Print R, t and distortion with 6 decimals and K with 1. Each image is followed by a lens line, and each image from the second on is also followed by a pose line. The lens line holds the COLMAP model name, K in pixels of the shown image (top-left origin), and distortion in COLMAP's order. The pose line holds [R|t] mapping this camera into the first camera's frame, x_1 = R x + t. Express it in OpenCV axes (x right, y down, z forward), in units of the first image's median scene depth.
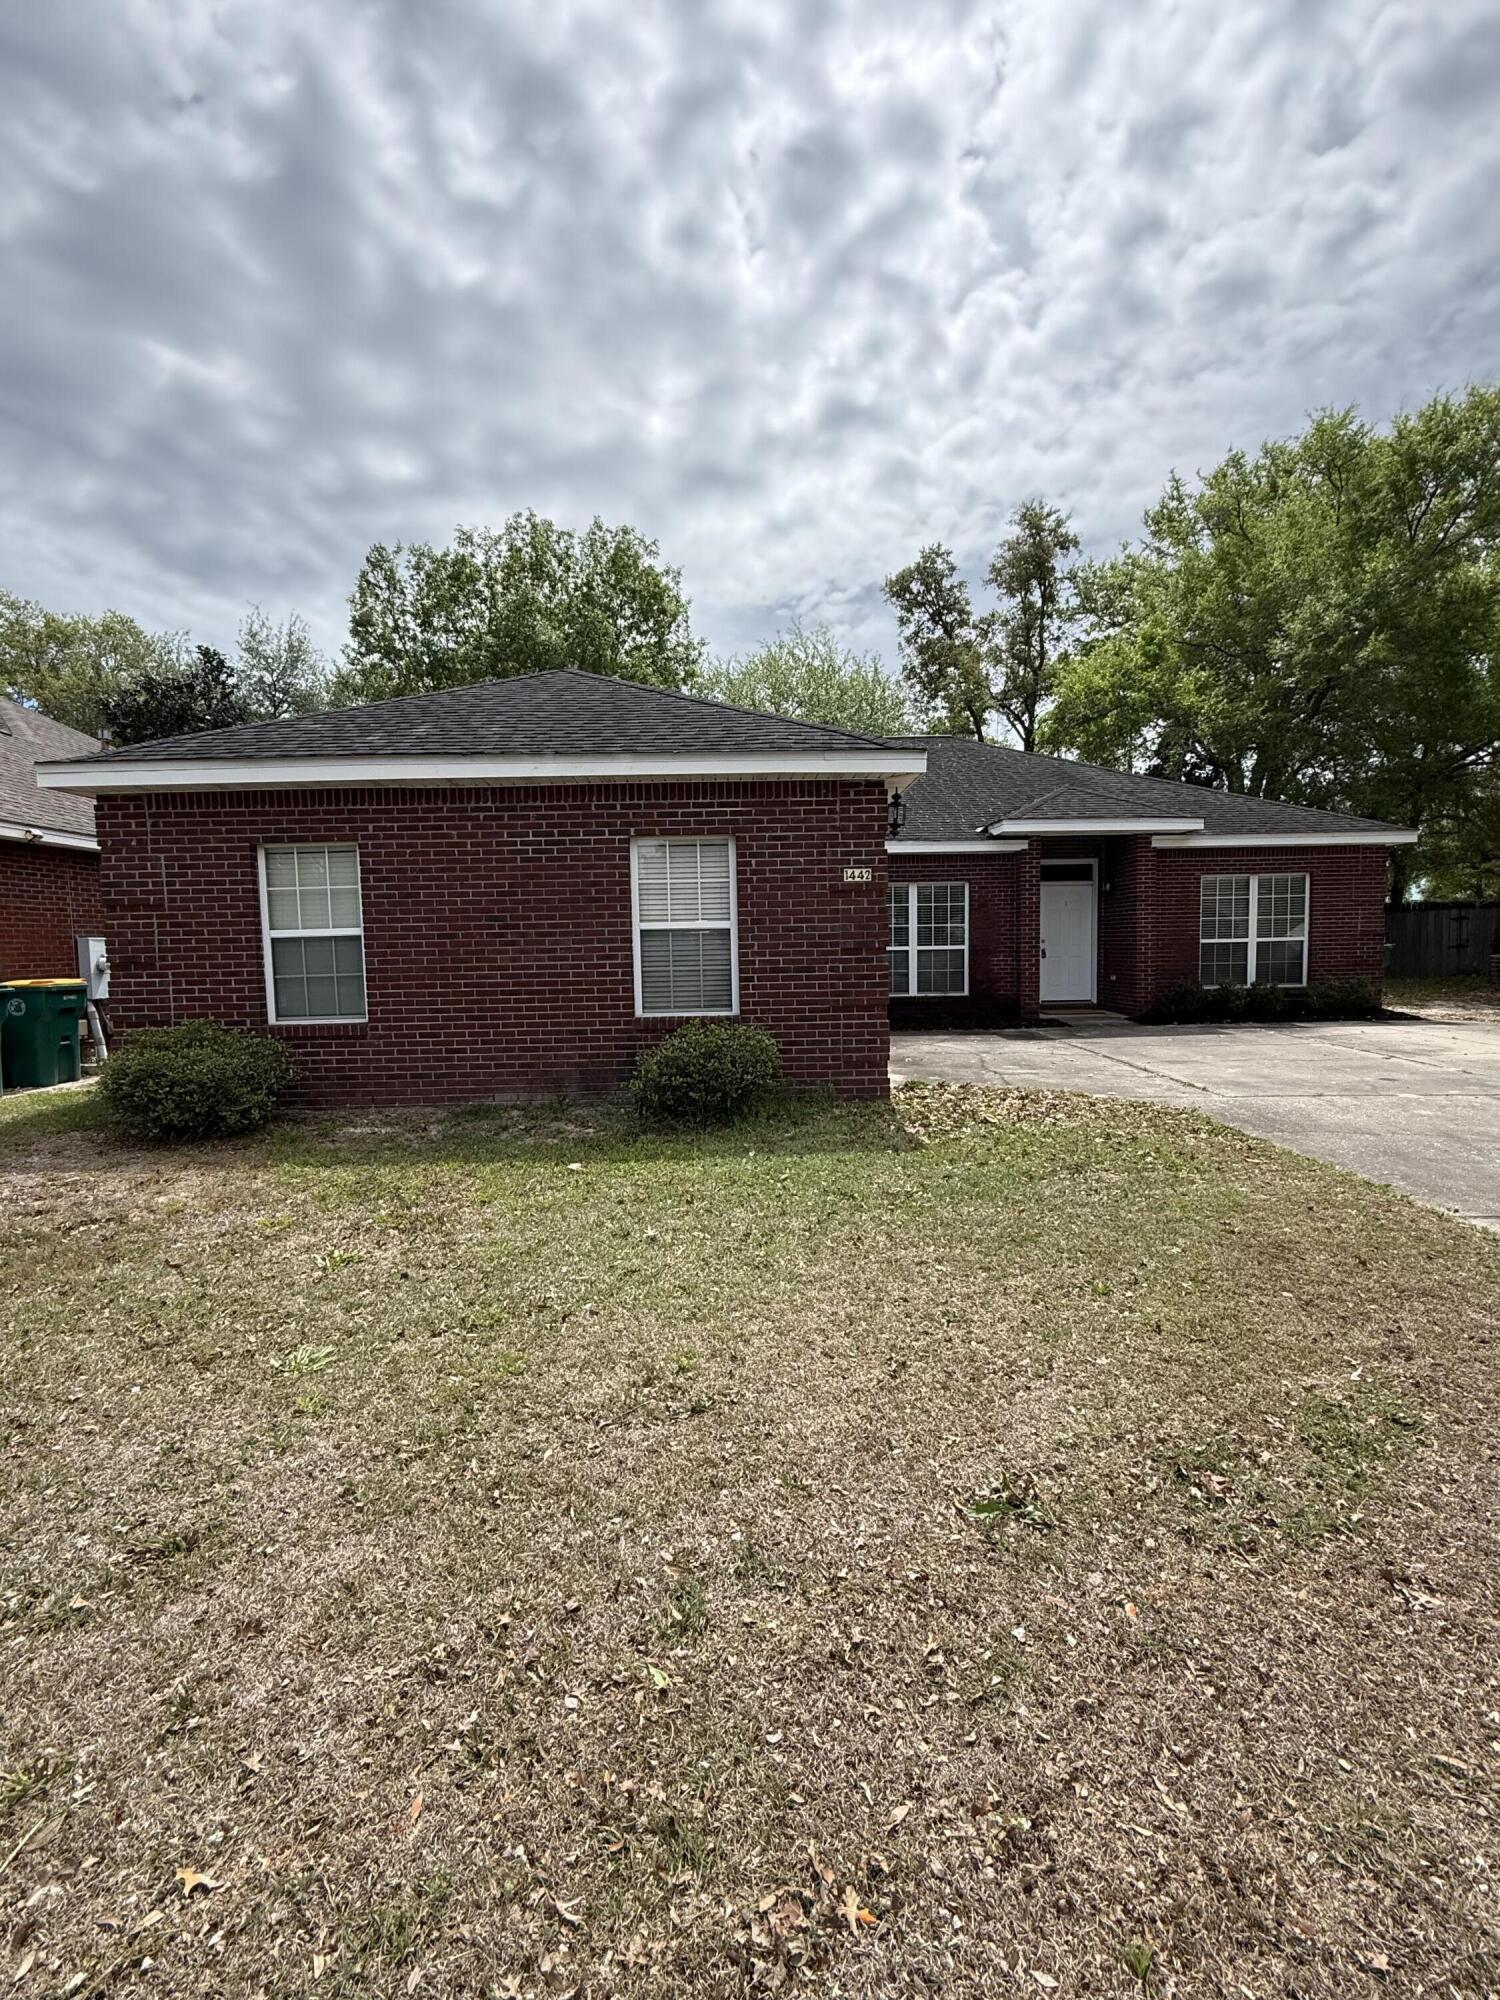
lens RADIAL K [[880.6, 0, 744.1], [0, 880.6, 1001.7], [0, 0, 1]] dist [0.002361, -0.000332]
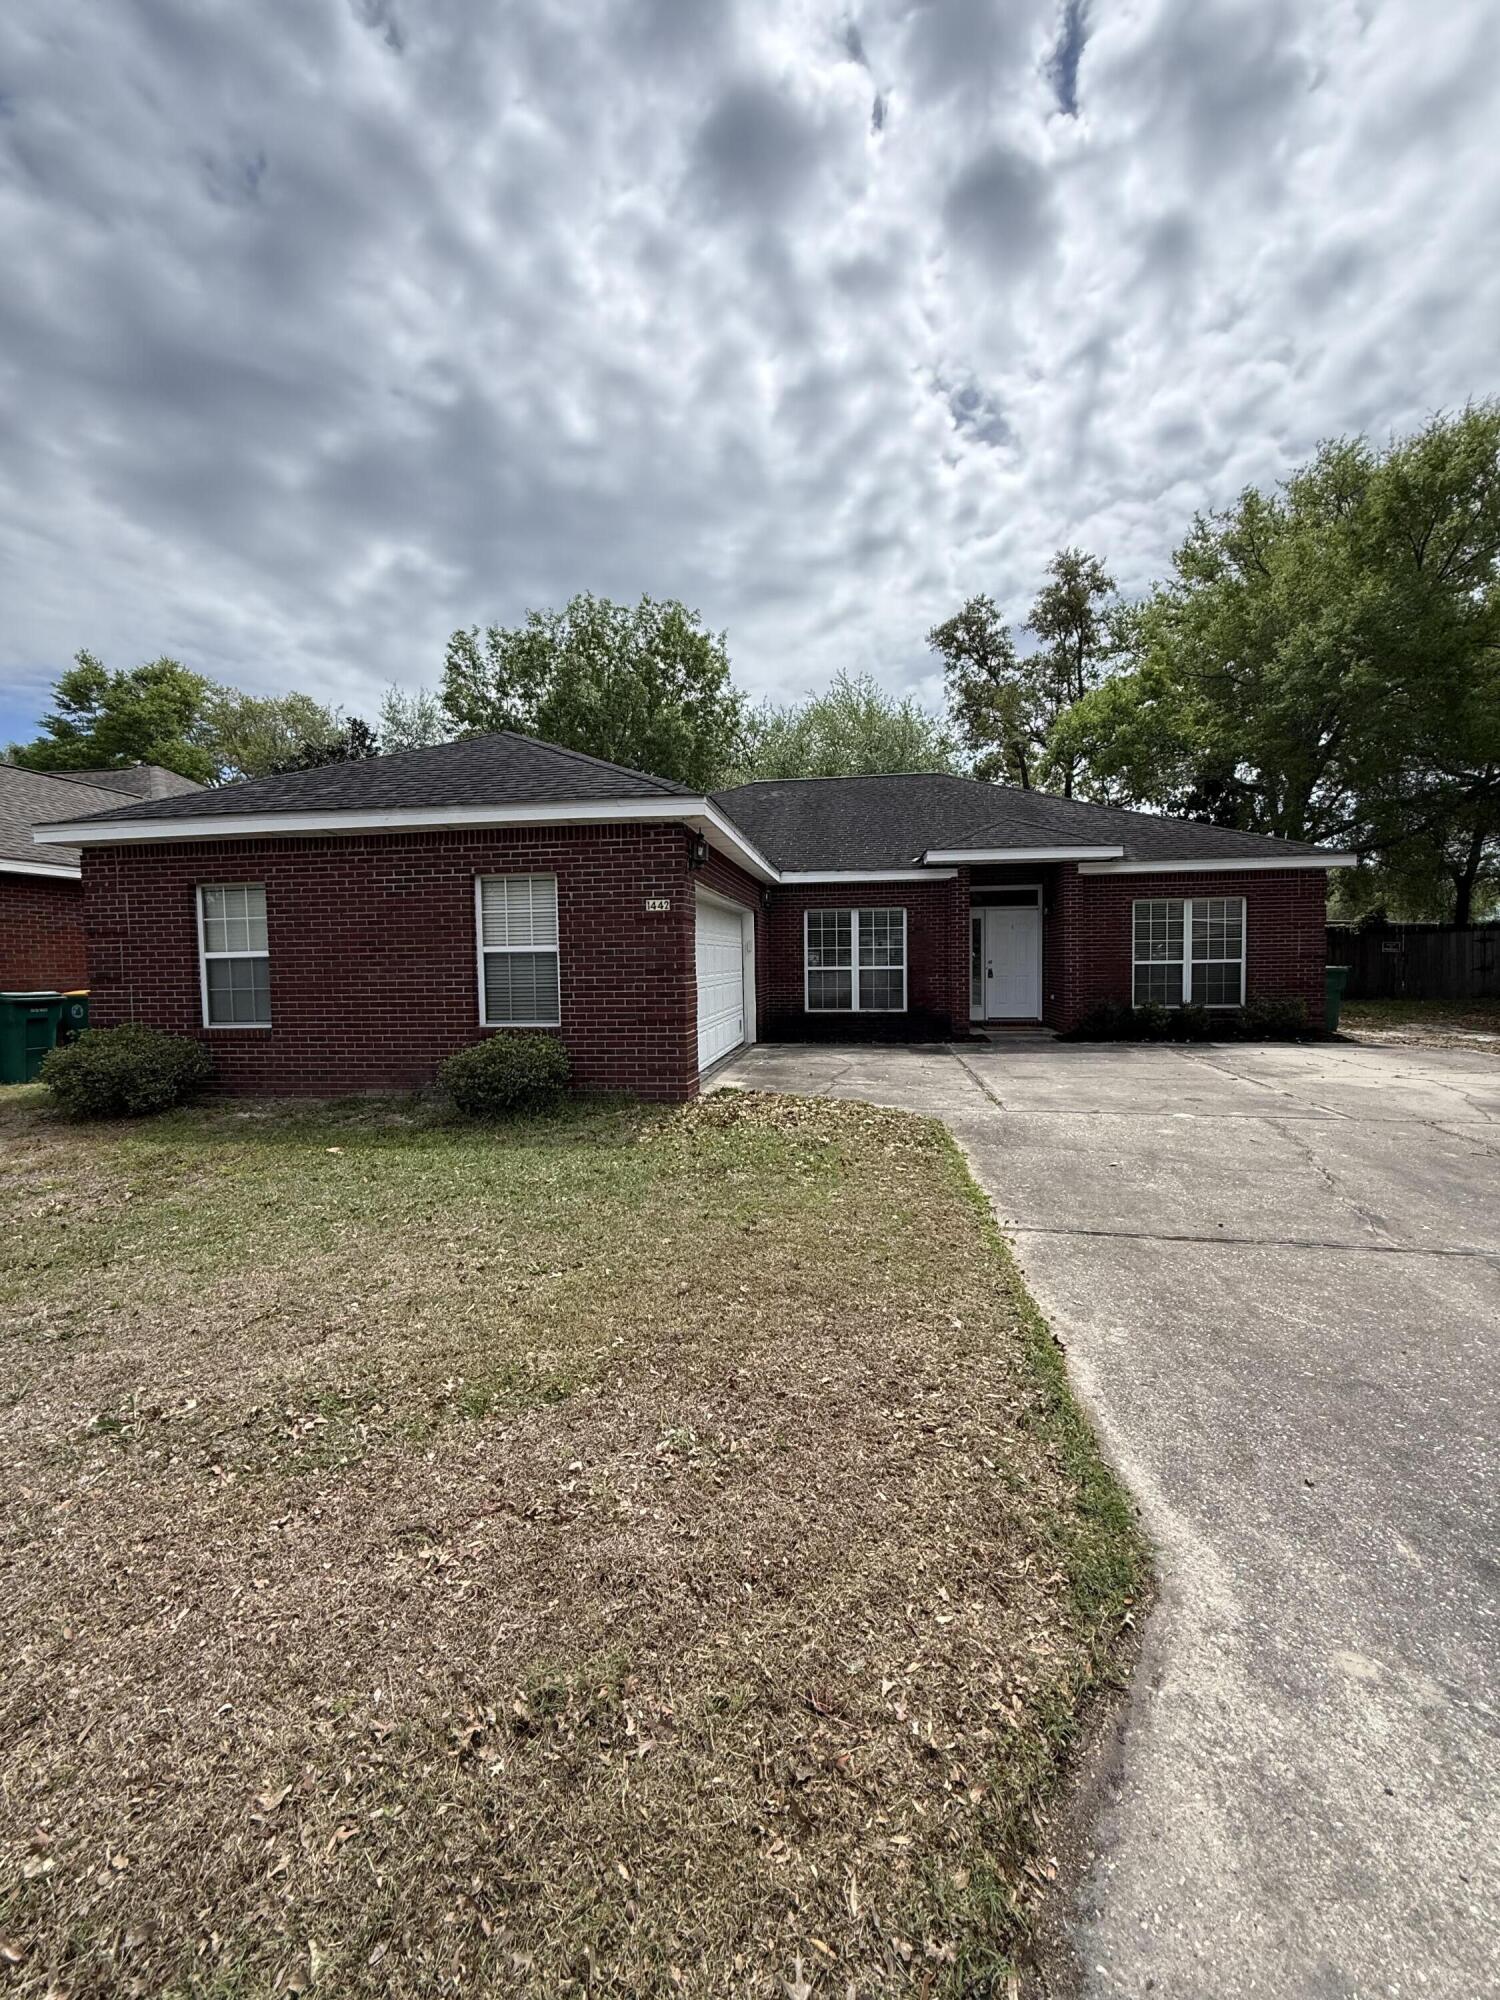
lens RADIAL K [[796.2, 0, 752.1], [0, 796.2, 993.6], [0, 0, 1]] dist [0.002210, 0.000053]
pose [[0.988460, 0.009846, -0.151162, 0.211290], [-0.013588, 0.999626, -0.023742, -0.003476], [0.150872, 0.025522, 0.988224, 0.000900]]
